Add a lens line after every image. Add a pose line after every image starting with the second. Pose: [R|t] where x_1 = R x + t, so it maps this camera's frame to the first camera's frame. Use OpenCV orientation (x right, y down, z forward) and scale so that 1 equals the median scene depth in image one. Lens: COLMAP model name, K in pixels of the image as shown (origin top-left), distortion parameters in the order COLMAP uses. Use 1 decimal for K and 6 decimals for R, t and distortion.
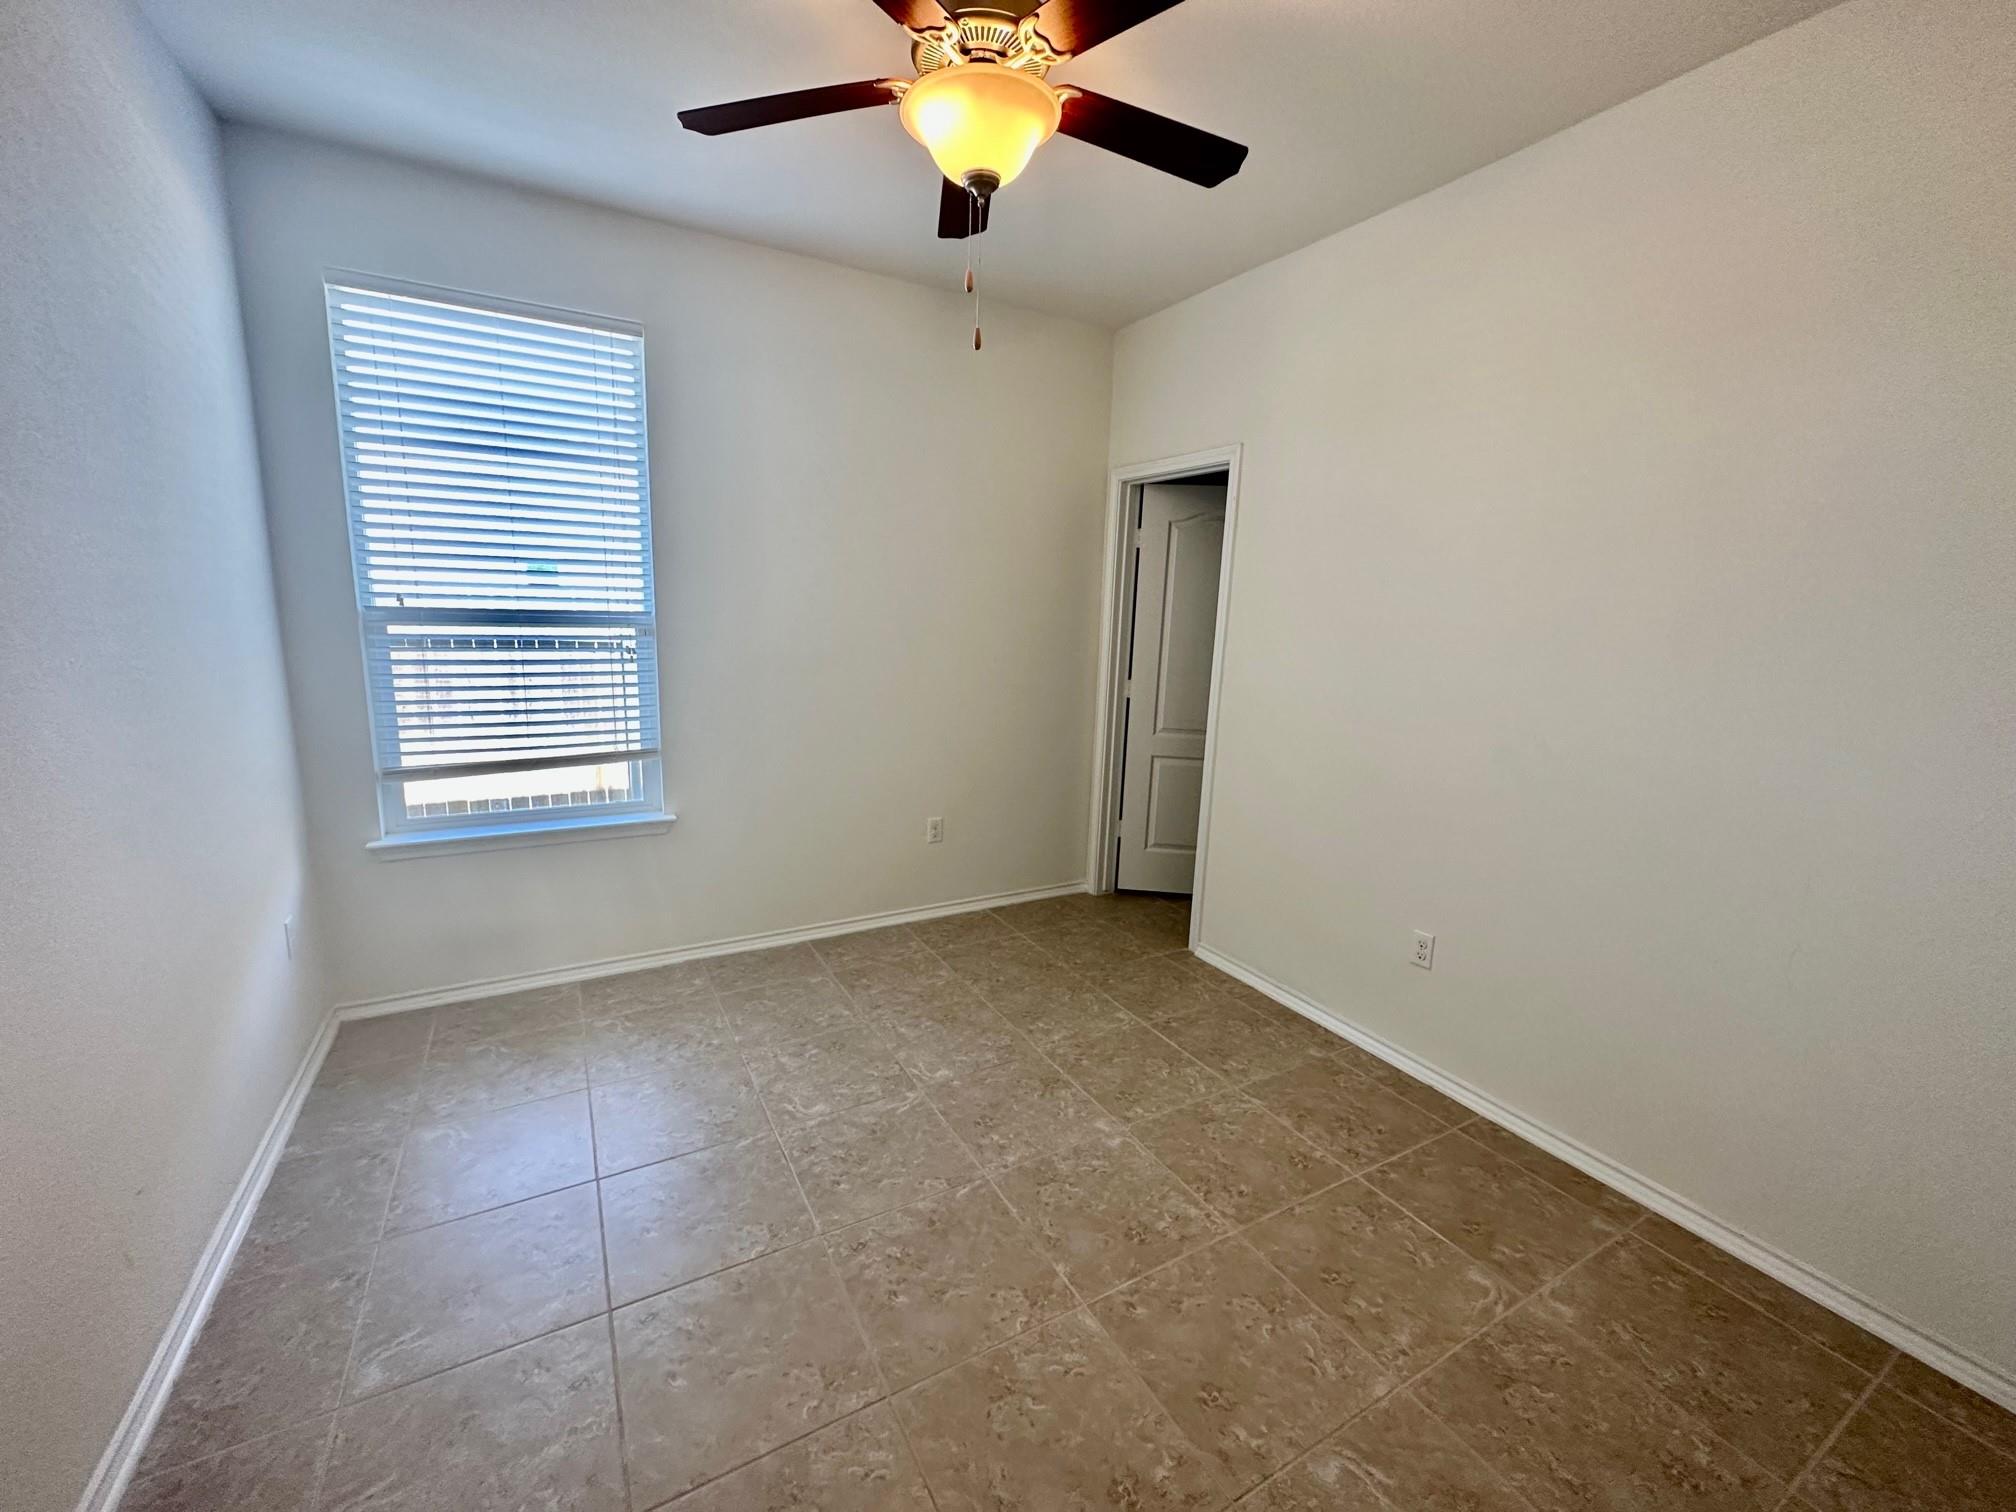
lens RADIAL K [[808.2, 0, 1008.0], [0, 808.2, 756.0], [0, 0, 1]] dist [0.003355, 0.000461]
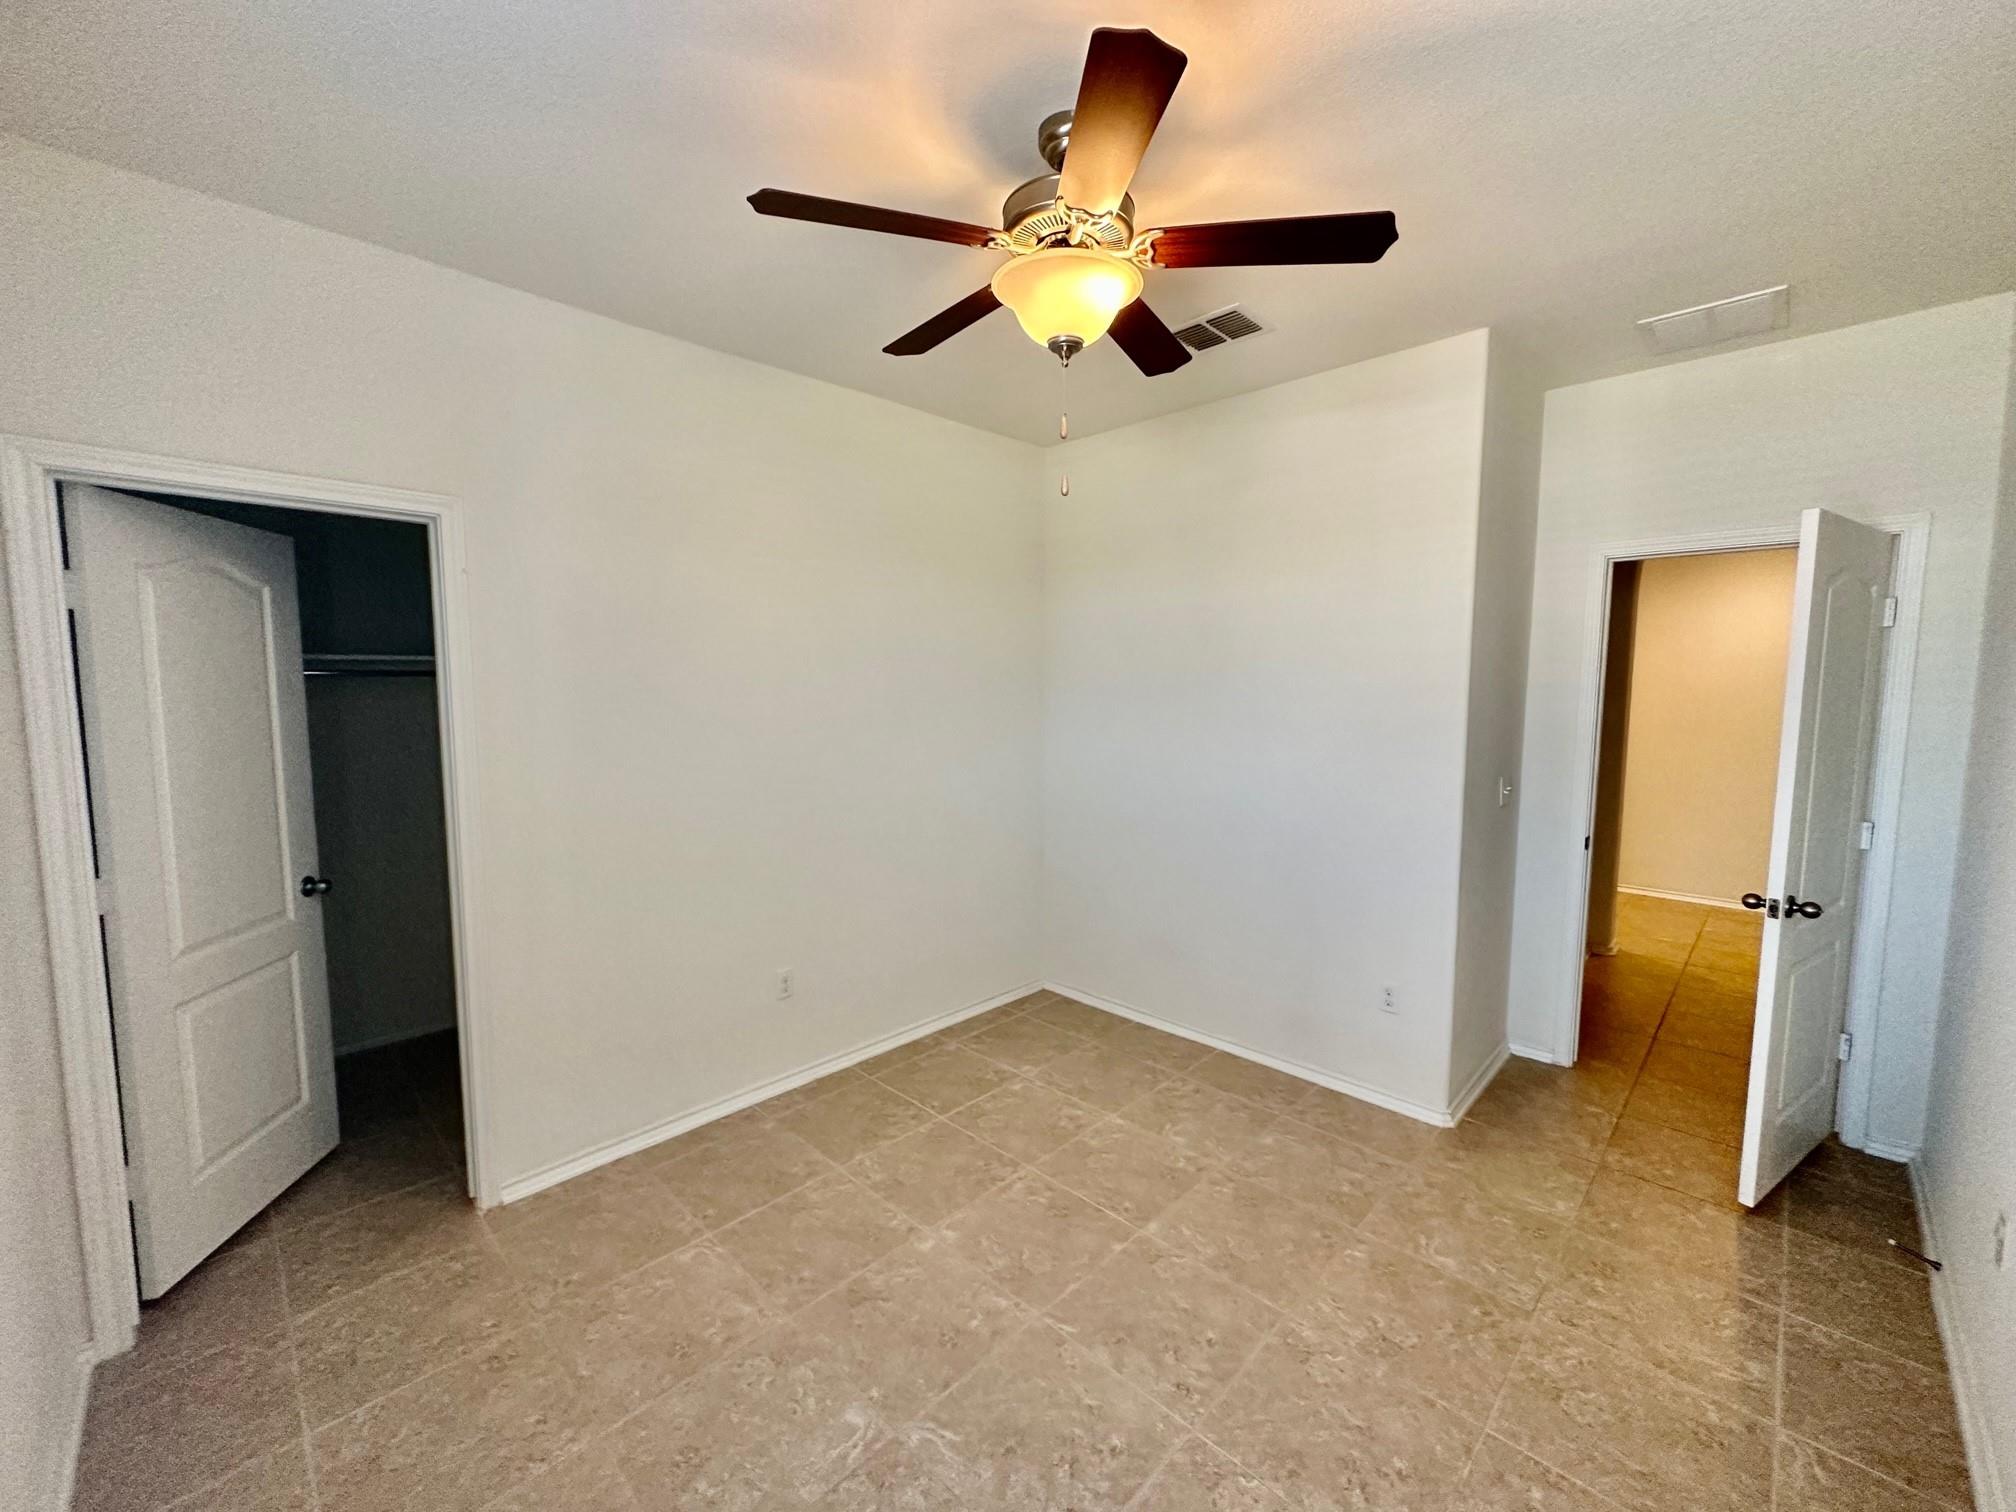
lens RADIAL K [[806.7, 0, 1005.8], [0, 806.7, 760.2], [0, 0, 1]] dist [-0.000109, 0.000120]
pose [[-0.266679, -0.127543, 0.955309, -0.700685], [0.171871, 0.969023, 0.177353, -0.246559], [-0.948337, 0.211486, -0.236497, 0.927822]]
